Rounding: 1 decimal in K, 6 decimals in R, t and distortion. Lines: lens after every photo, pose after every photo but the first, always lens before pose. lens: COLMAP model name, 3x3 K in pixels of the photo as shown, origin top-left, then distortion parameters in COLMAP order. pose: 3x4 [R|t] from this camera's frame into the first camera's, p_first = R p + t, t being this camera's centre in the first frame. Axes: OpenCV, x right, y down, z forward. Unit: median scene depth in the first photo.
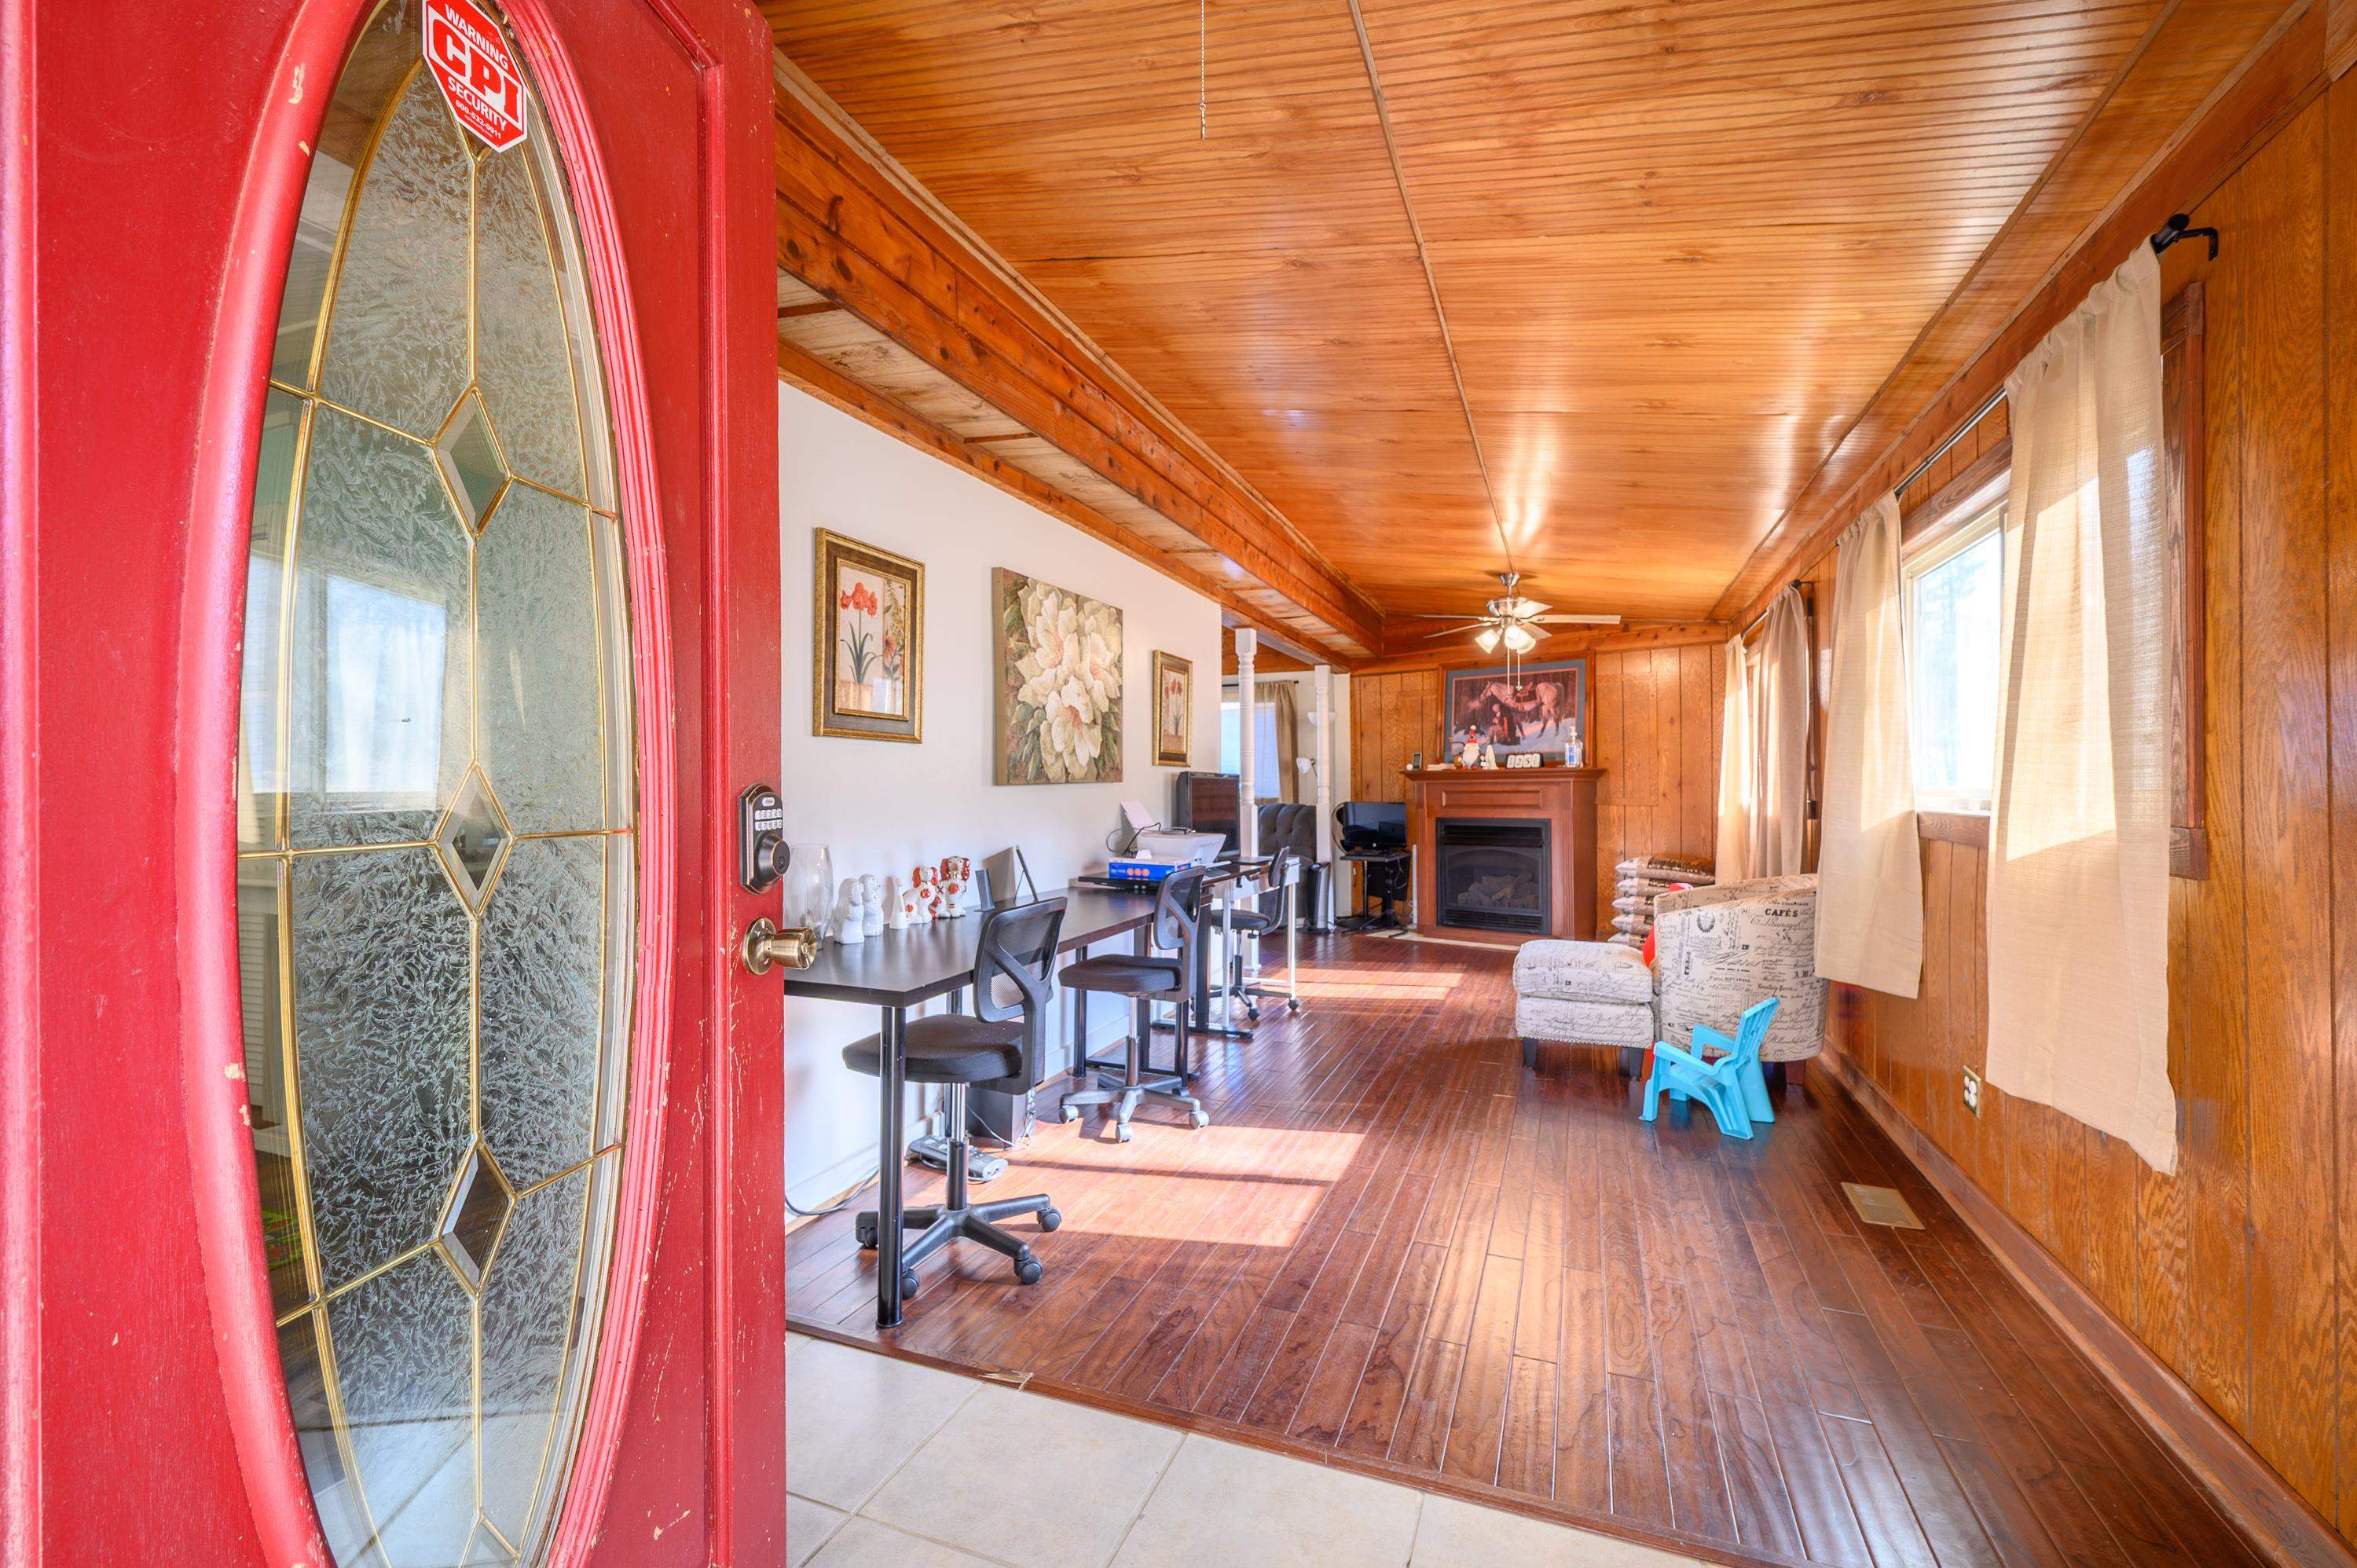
lens RADIAL K [[1016.7, 0, 1179.0], [0, 1016.7, 781.7], [0, 0, 1]] dist [-0.001692, -0.000928]
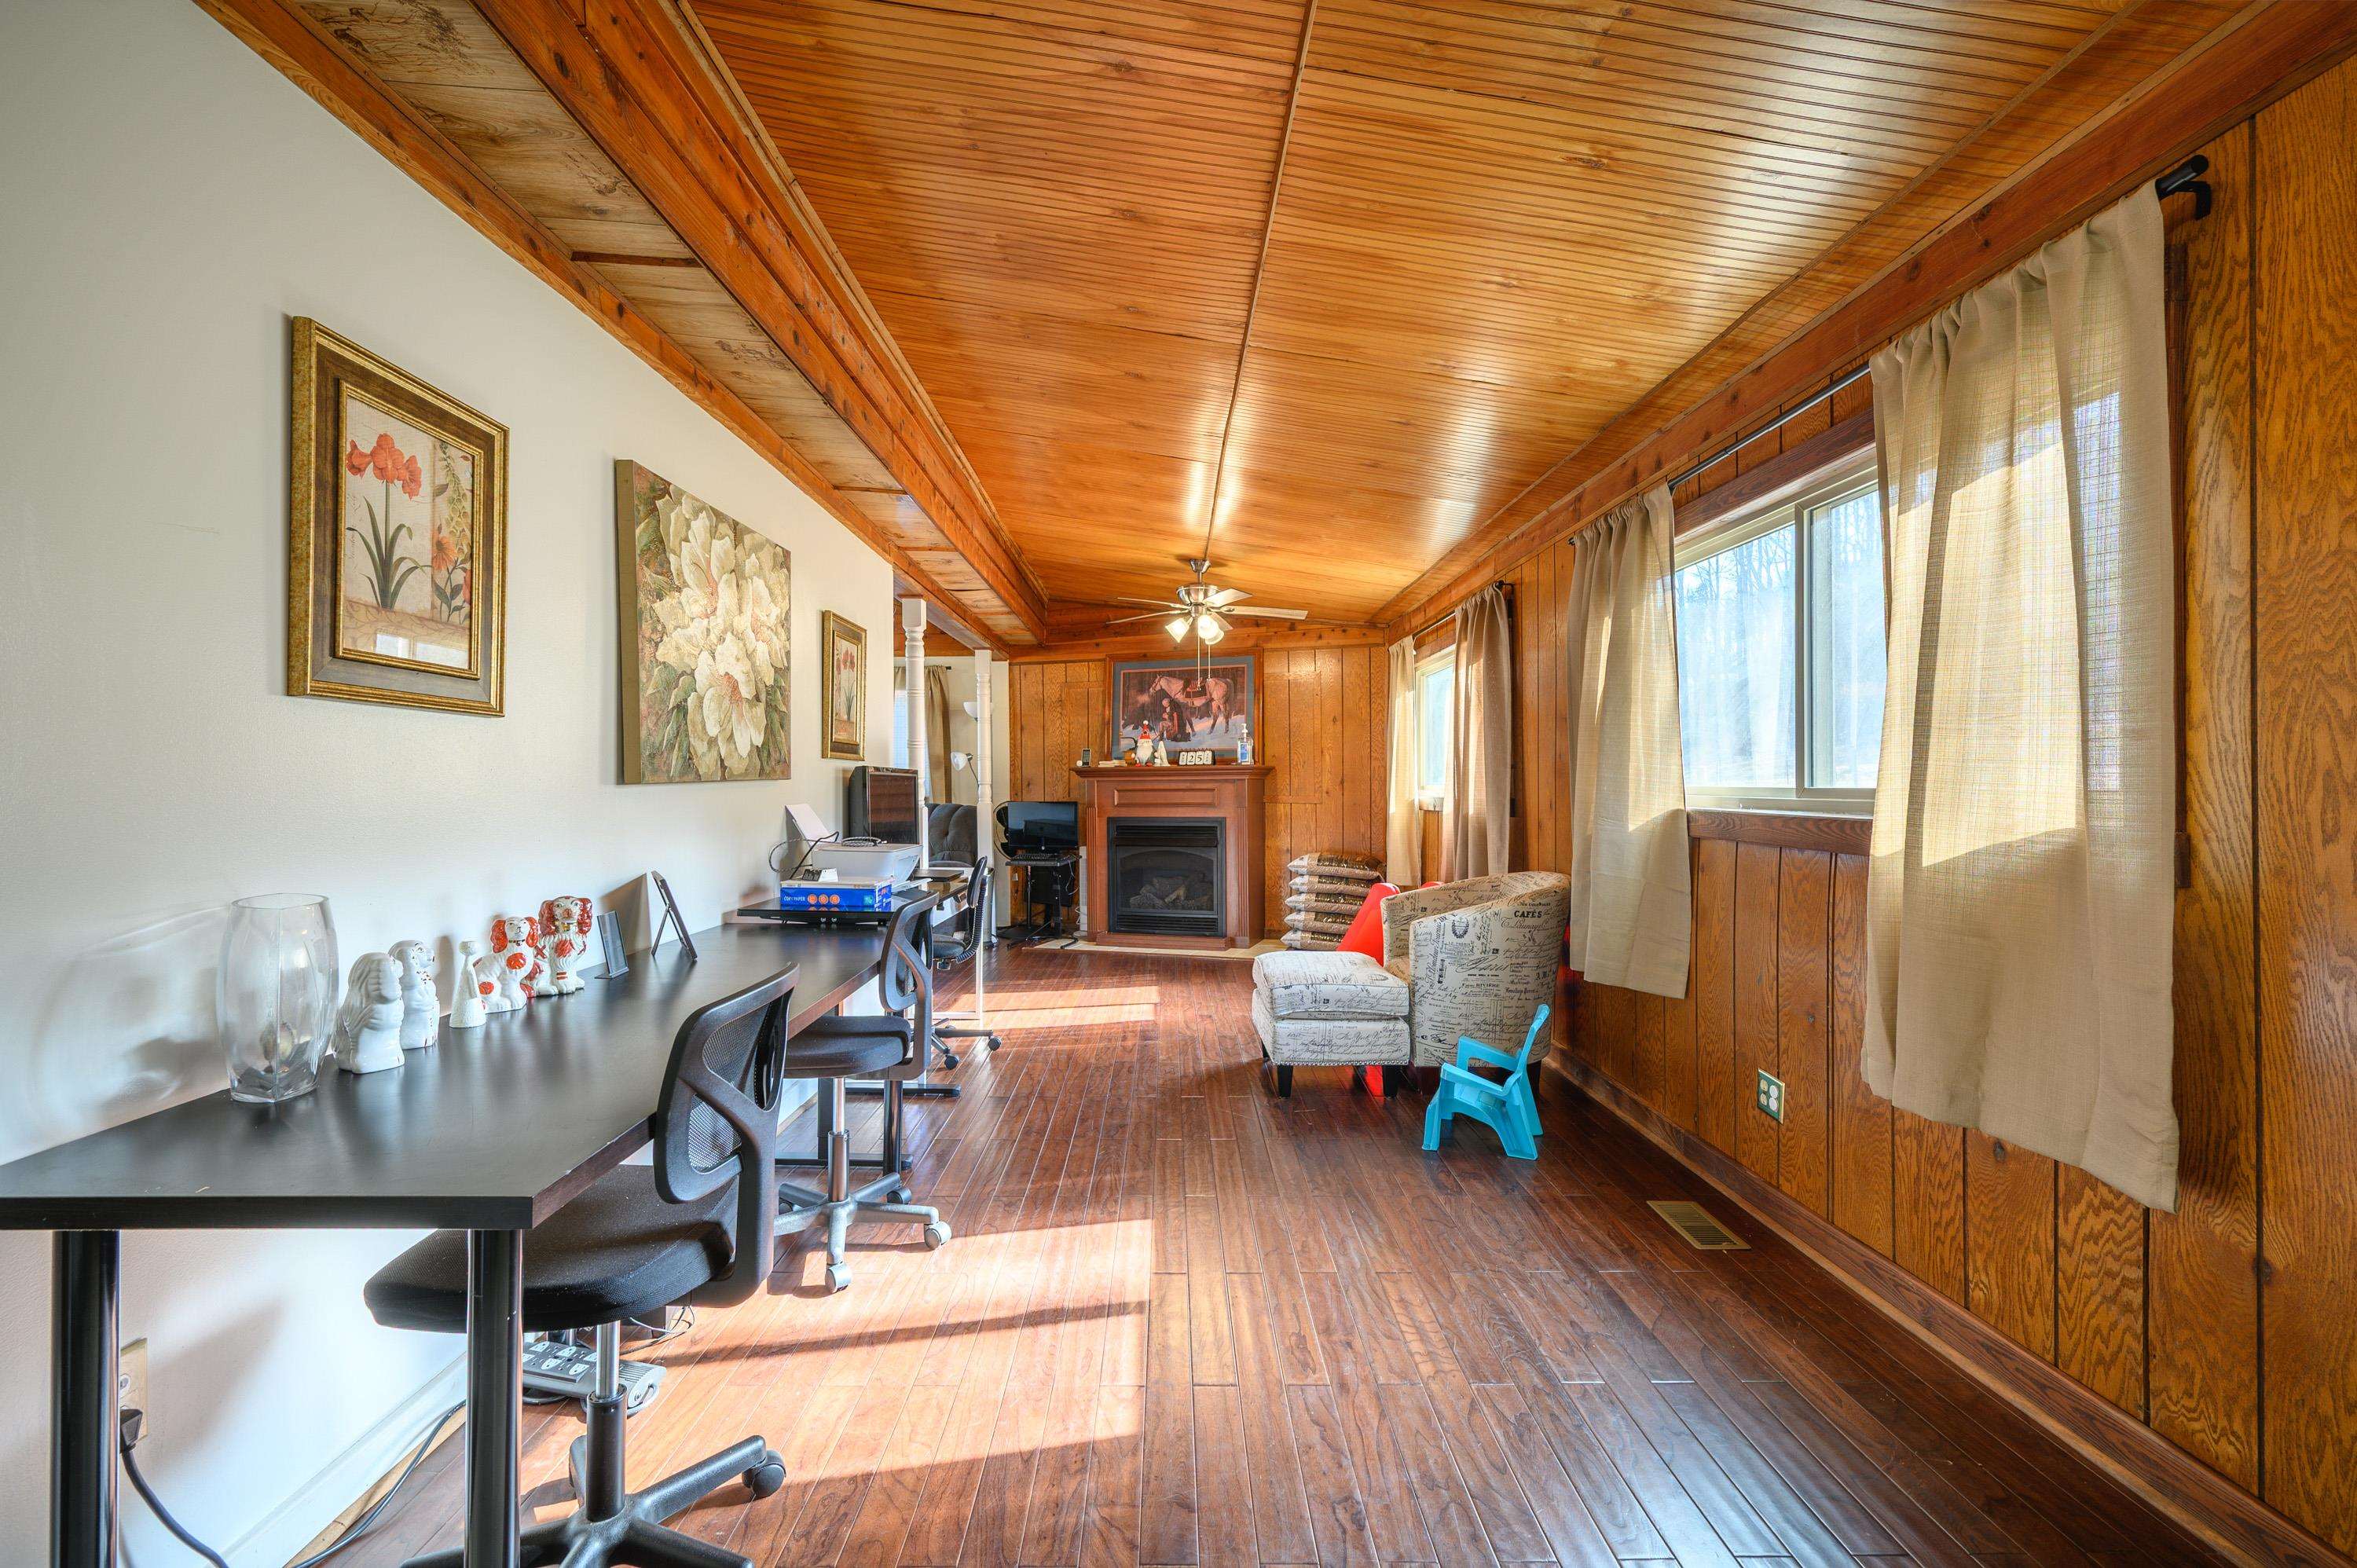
lens RADIAL K [[1016.7, 0, 1180.7], [0, 1016.7, 786.6], [0, 0, 1]] dist [-0.001692, -0.000928]
pose [[0.925279, -0.001091, 0.379285, -0.097925], [-0.001797, 0.999972, 0.007262, -0.000387], [-0.379283, -0.007401, 0.925251, 0.248502]]
